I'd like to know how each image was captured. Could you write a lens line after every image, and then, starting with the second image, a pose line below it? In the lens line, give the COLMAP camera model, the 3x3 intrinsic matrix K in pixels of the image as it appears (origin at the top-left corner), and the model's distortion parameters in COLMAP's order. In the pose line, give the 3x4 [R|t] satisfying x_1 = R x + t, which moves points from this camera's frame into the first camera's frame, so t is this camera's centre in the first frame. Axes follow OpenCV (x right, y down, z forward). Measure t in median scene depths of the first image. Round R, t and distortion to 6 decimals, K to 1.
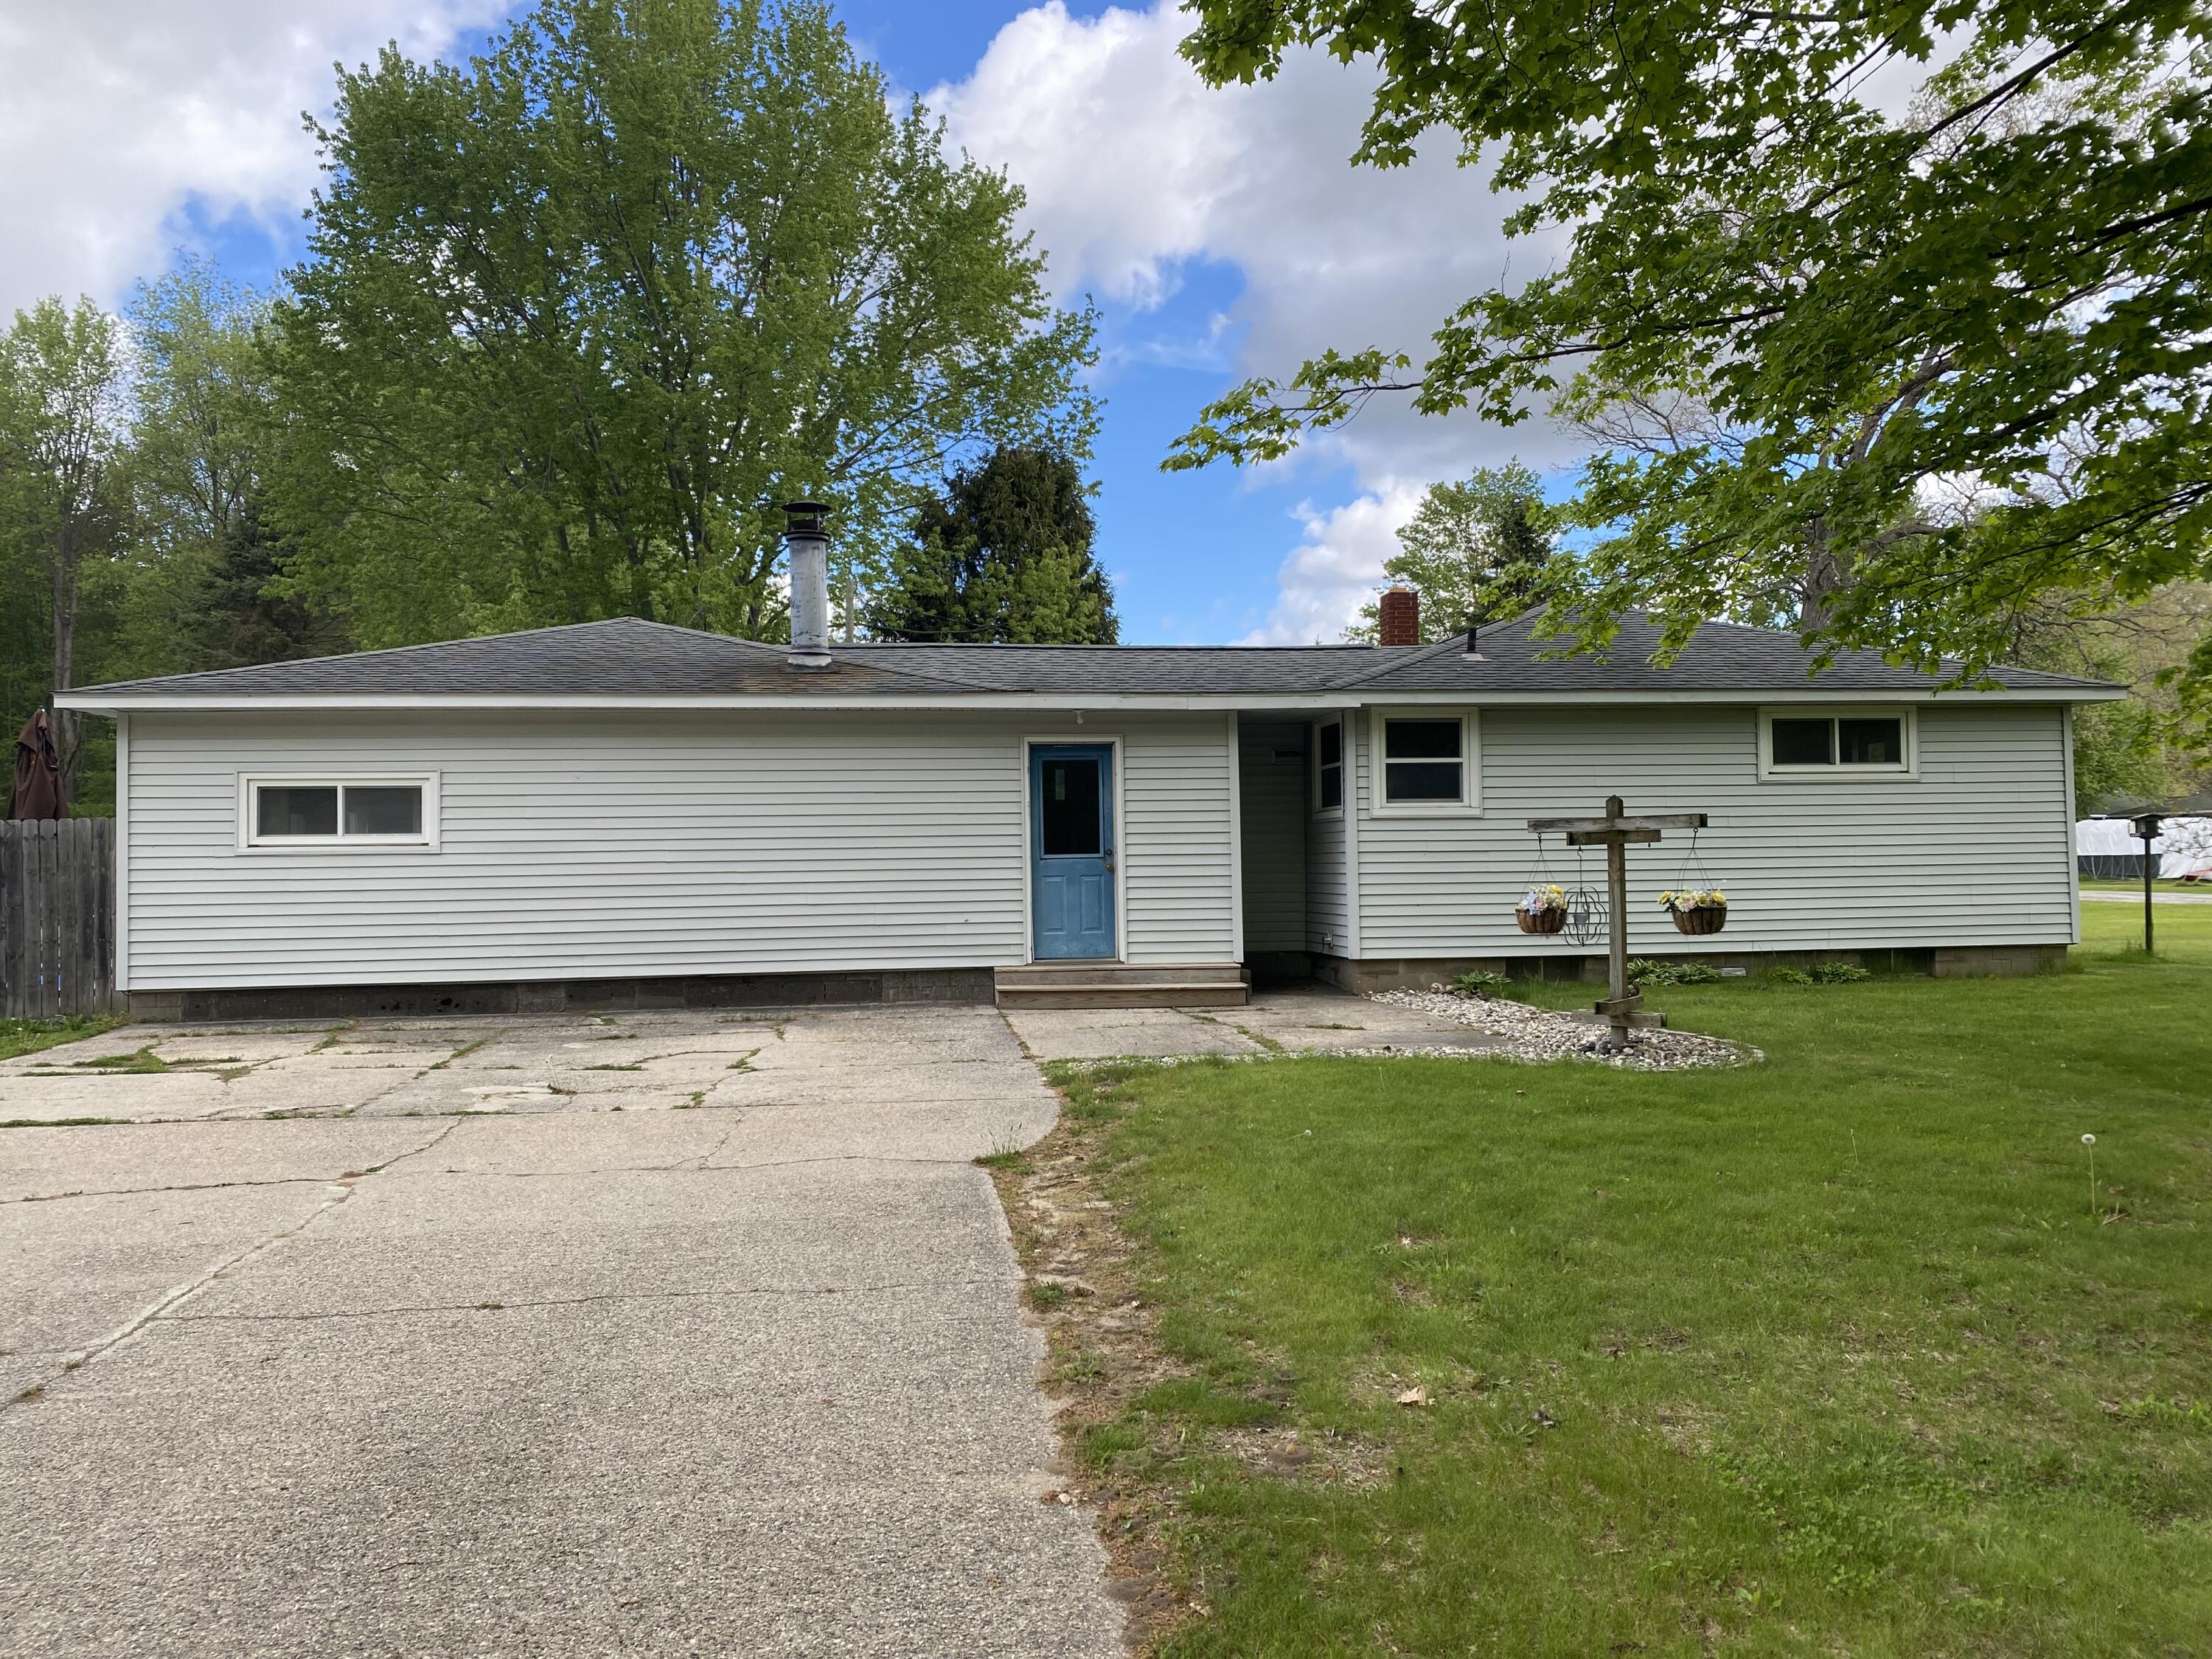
lens RADIAL K [[1673.7, 0, 1106.0], [0, 1673.7, 829.5], [0, 0, 1]] dist [0.117470, -0.252390]
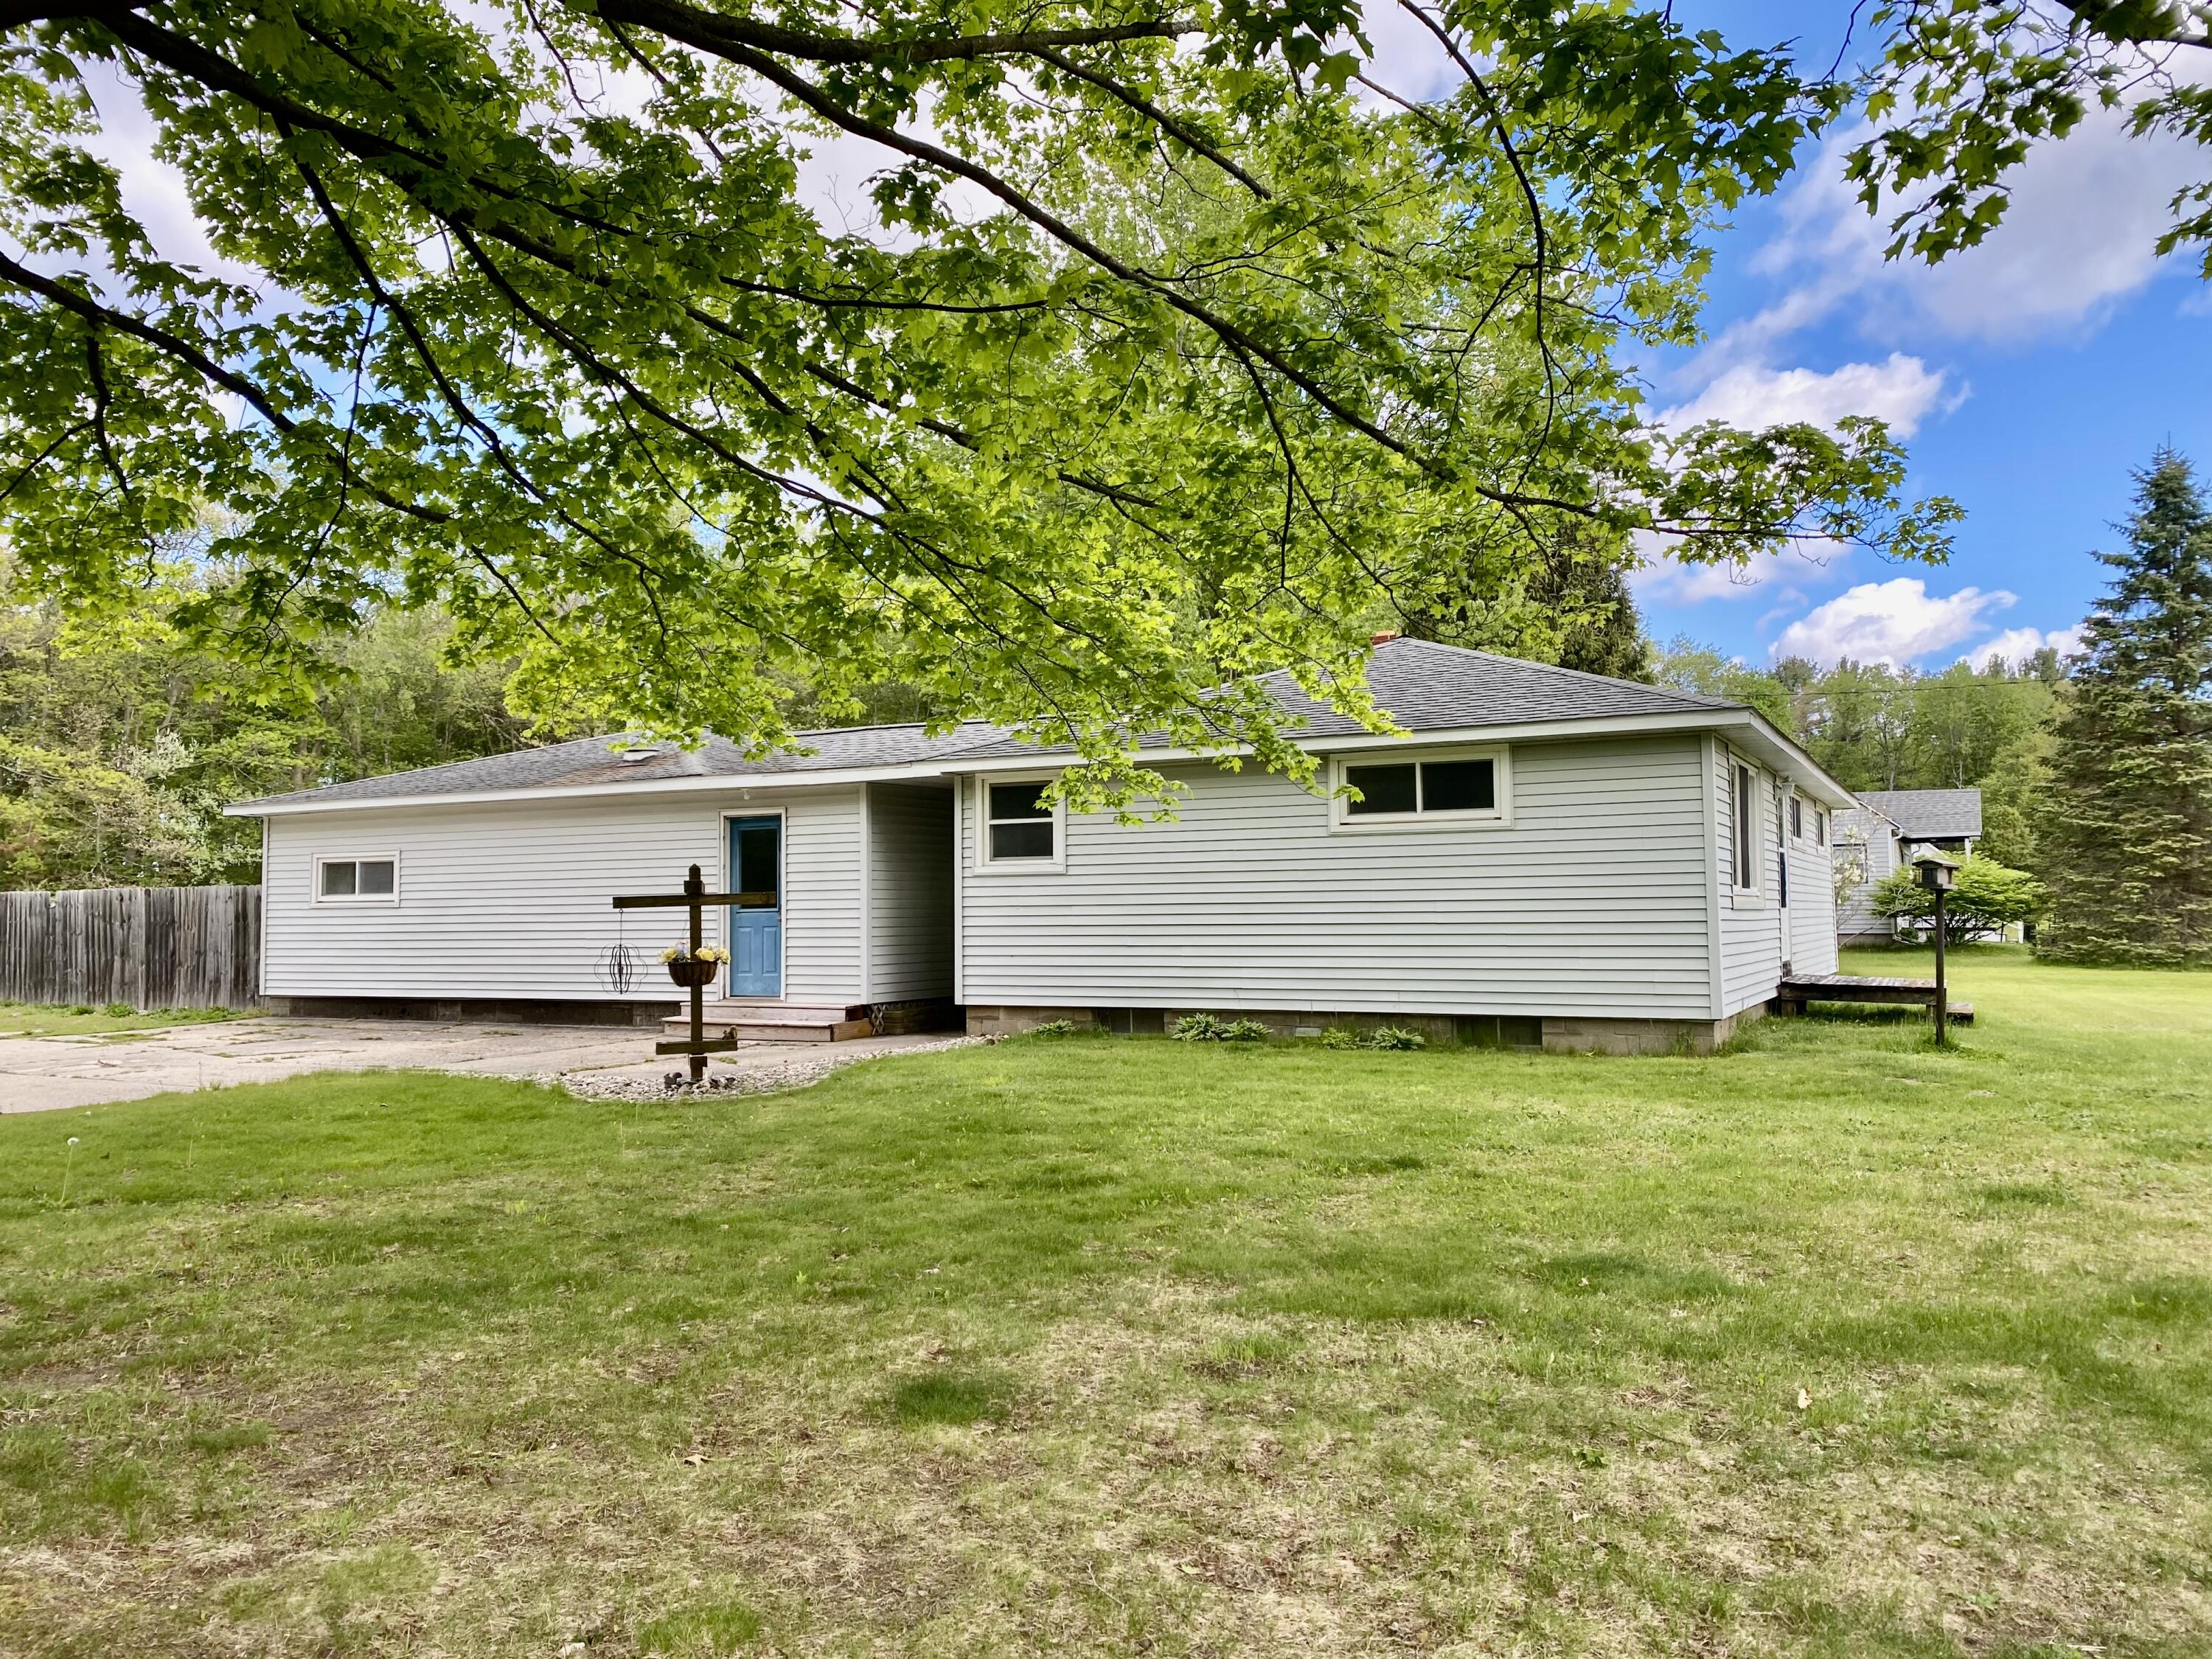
lens RADIAL K [[1673.7, 0, 1106.0], [0, 1673.7, 829.5], [0, 0, 1]] dist [0.117470, -0.252390]
pose [[0.812980, -0.023622, -0.581812, 0.858724], [0.011707, 0.999638, -0.024228, -0.009028], [0.582174, 0.012886, 0.812962, 0.167319]]
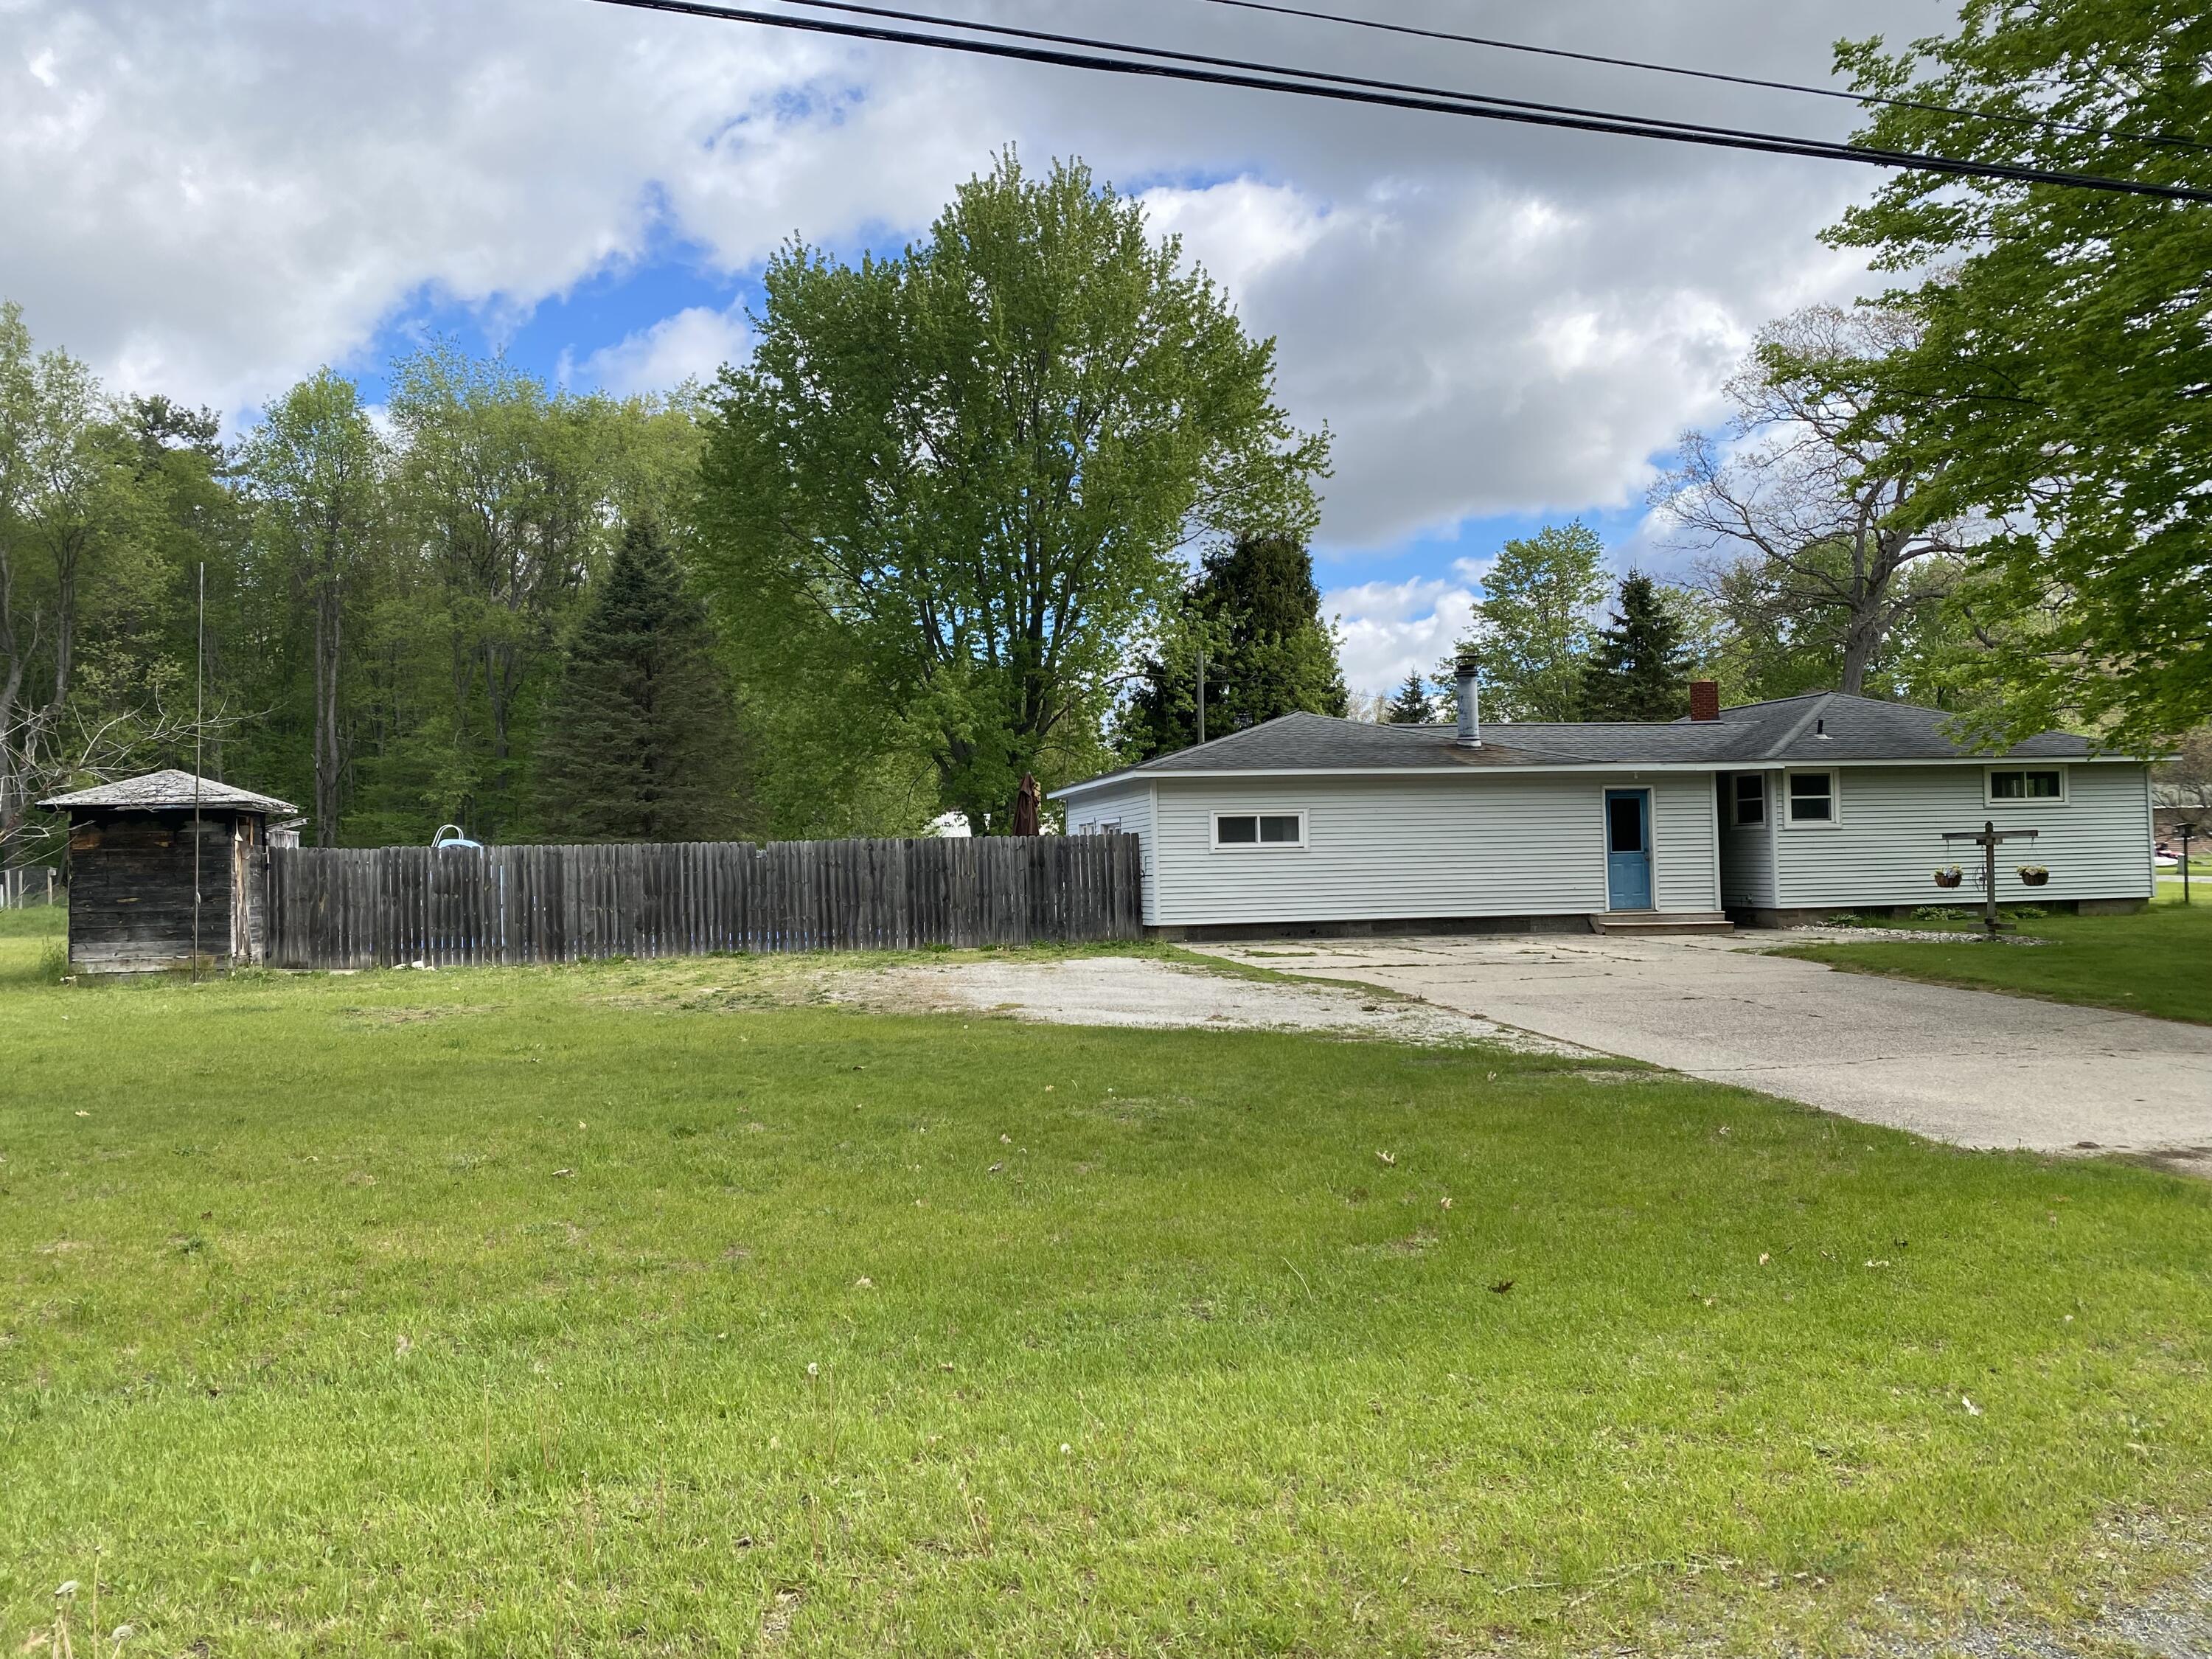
lens RADIAL K [[1673.7, 0, 1106.0], [0, 1673.7, 829.5], [0, 0, 1]] dist [0.117470, -0.252390]
pose [[0.998683, -0.005600, 0.051000, -0.656533], [0.005507, 0.999983, 0.001969, -0.014515], [-0.051010, -0.001686, 0.998697, -0.767999]]
